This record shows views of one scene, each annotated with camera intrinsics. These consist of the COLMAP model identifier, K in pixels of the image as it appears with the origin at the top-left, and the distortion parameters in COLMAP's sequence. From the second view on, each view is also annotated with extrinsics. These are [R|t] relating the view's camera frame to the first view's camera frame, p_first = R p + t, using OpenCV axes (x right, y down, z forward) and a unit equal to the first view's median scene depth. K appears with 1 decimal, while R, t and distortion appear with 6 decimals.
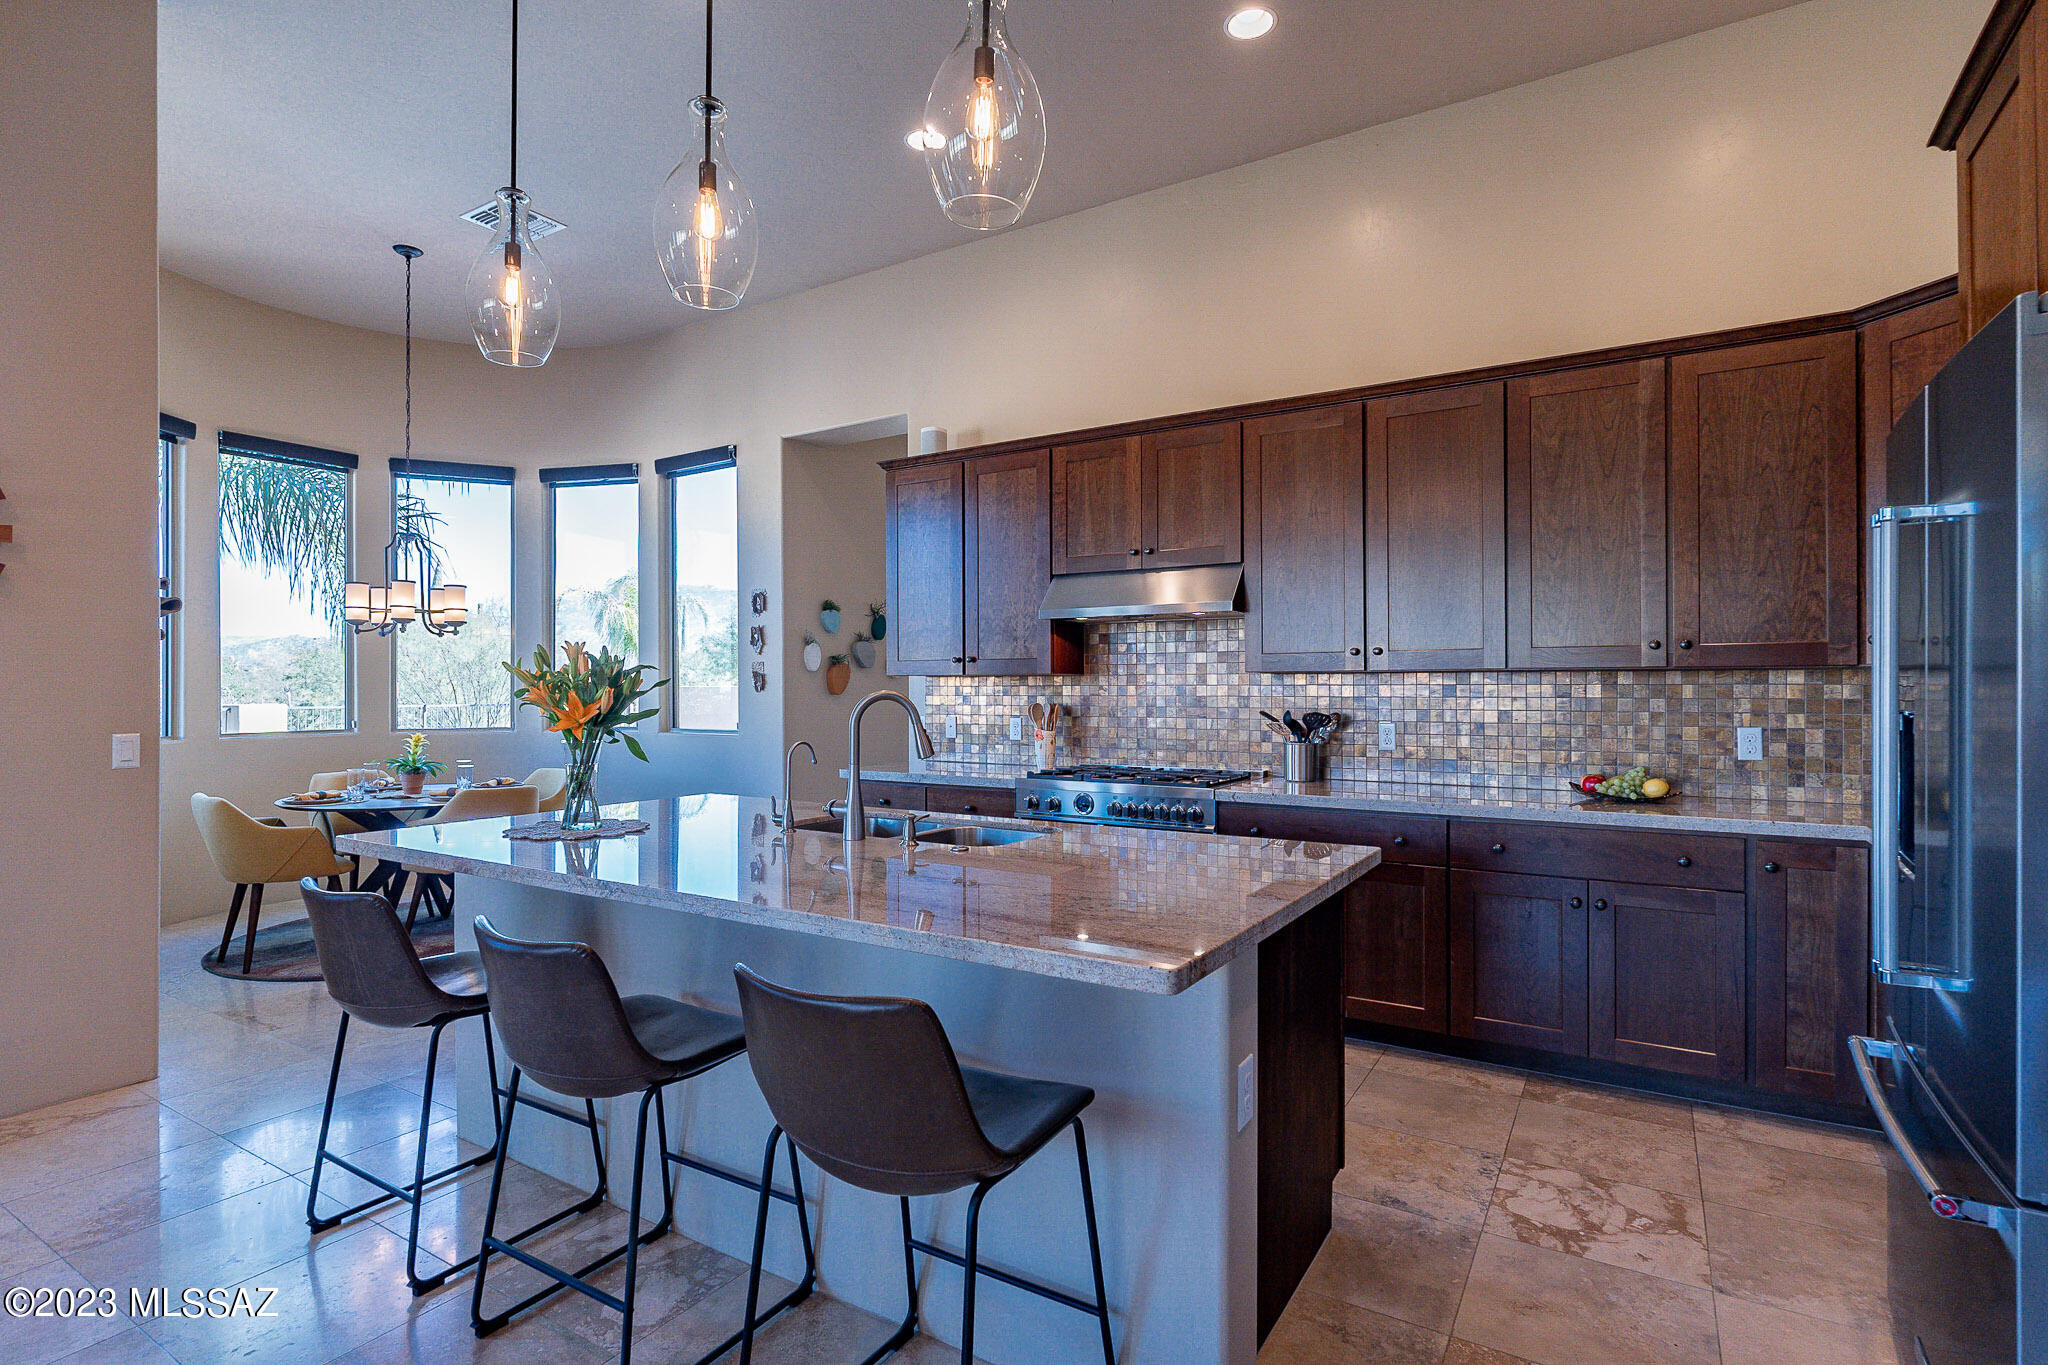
lens RADIAL K [[998.2, 0, 1028.2], [0, 998.2, 685.8], [0, 0, 1]] dist [-0.004564, 0.001777]
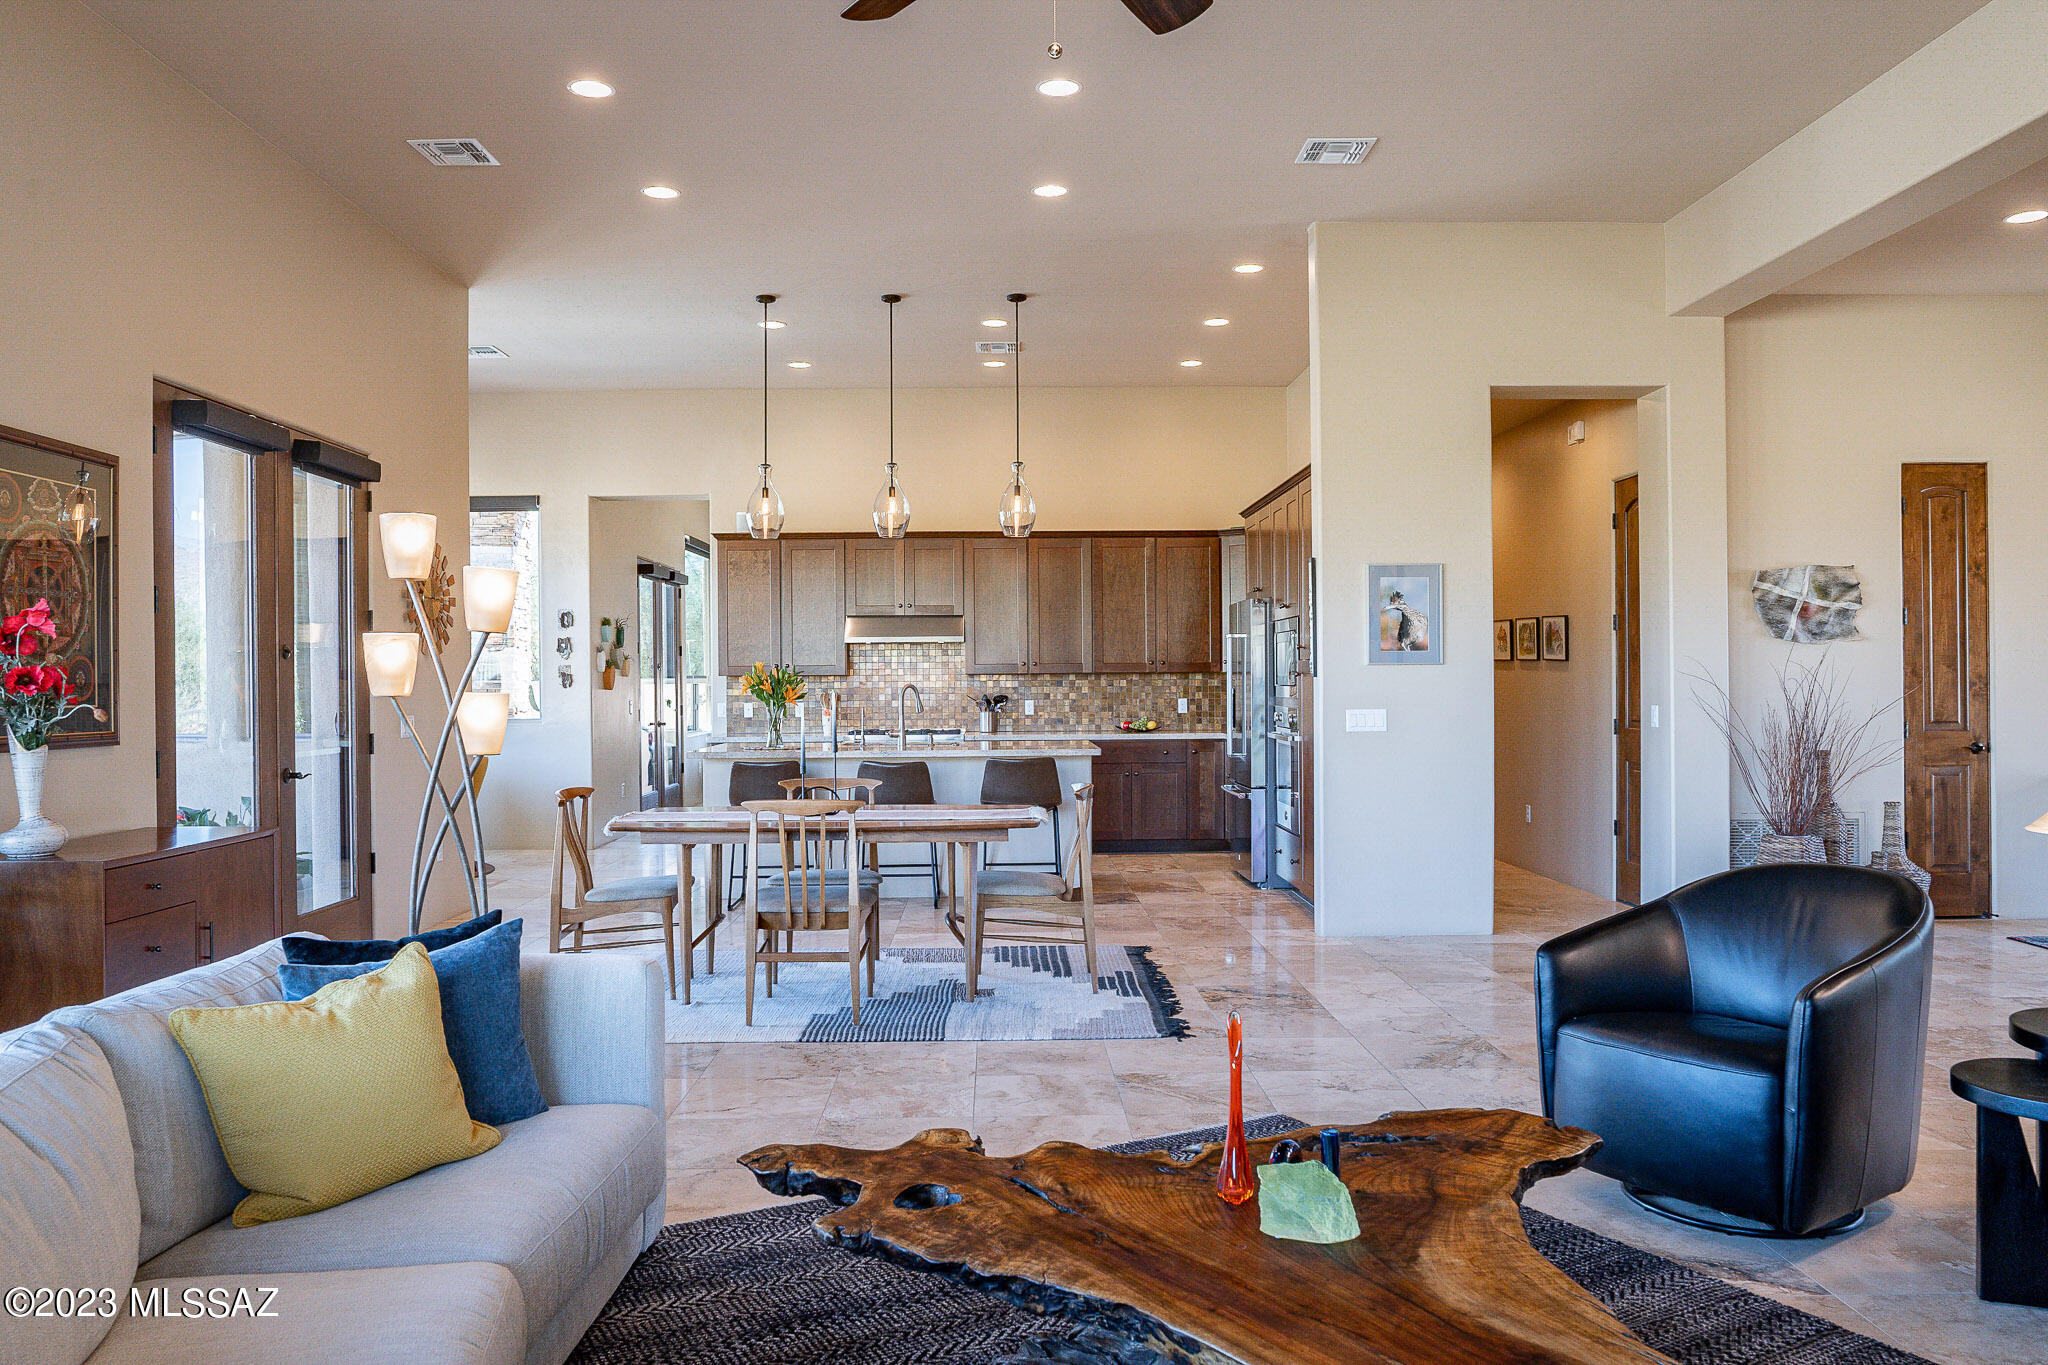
lens RADIAL K [[1459.1, 0, 1021.6], [0, 1459.1, 682.5], [0, 0, 1]] dist [-0.038270, 0.018315]
pose [[0.840078, -0.005316, 0.542439, -1.110089], [0.004536, 0.999986, 0.002775, -0.004796], [-0.542446, 0.000130, 0.840091, -1.275986]]
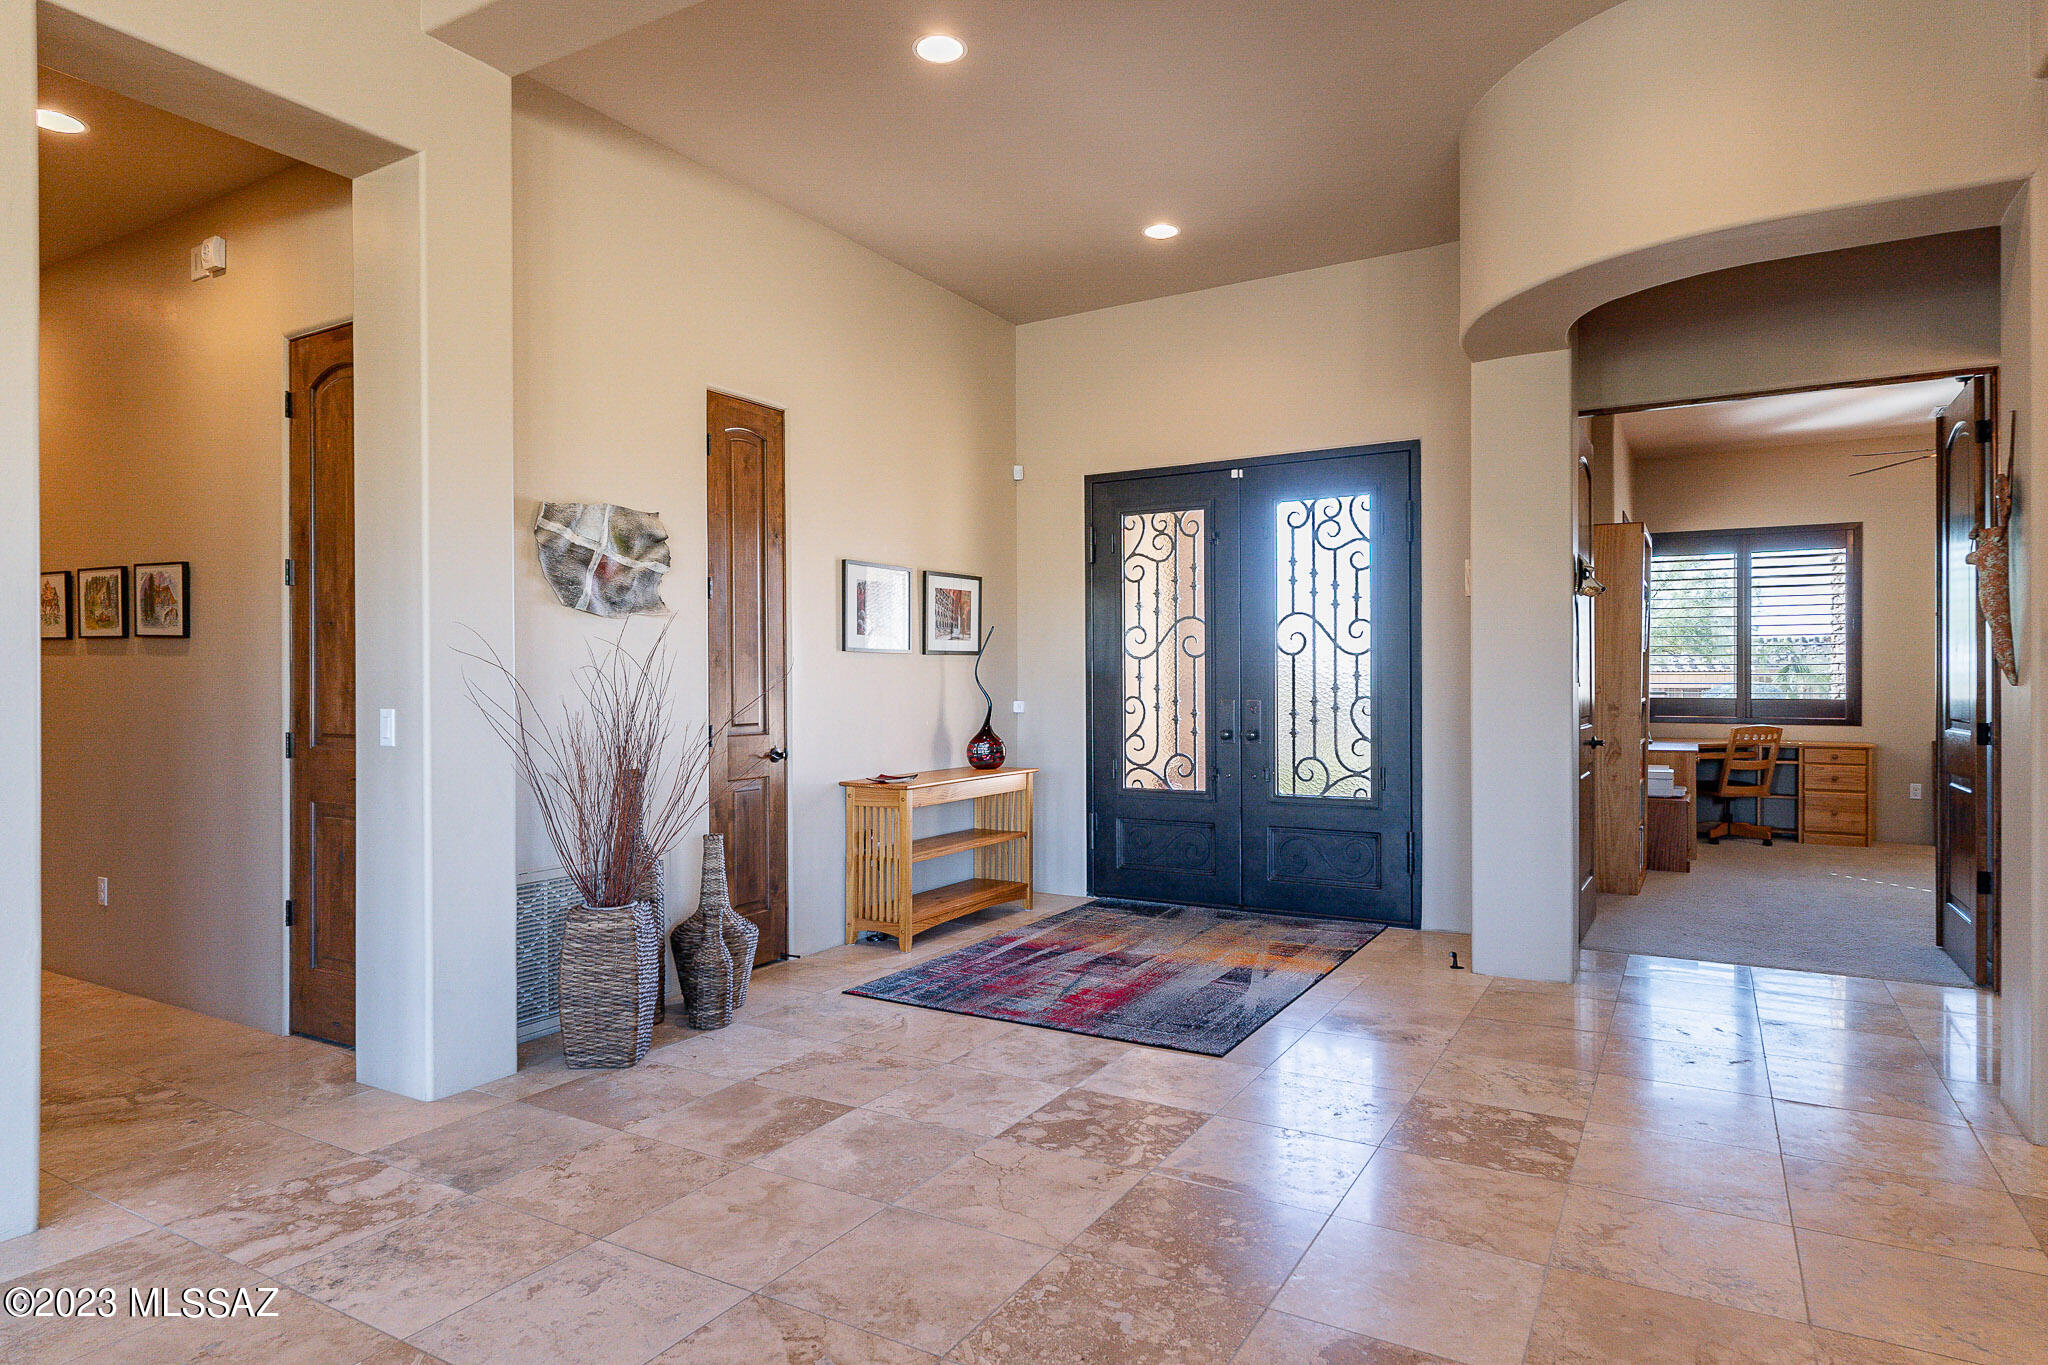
lens RADIAL K [[1170.5, 0, 1032.8], [0, 1170.5, 682.3], [0, 0, 1]] dist [-0.009519, -0.003261]
pose [[-0.039724, 0.001114, 0.999210, -0.361315], [0.001405, 0.999998, -0.001059, 0.014124], [-0.999210, 0.001362, -0.039726, -0.645363]]
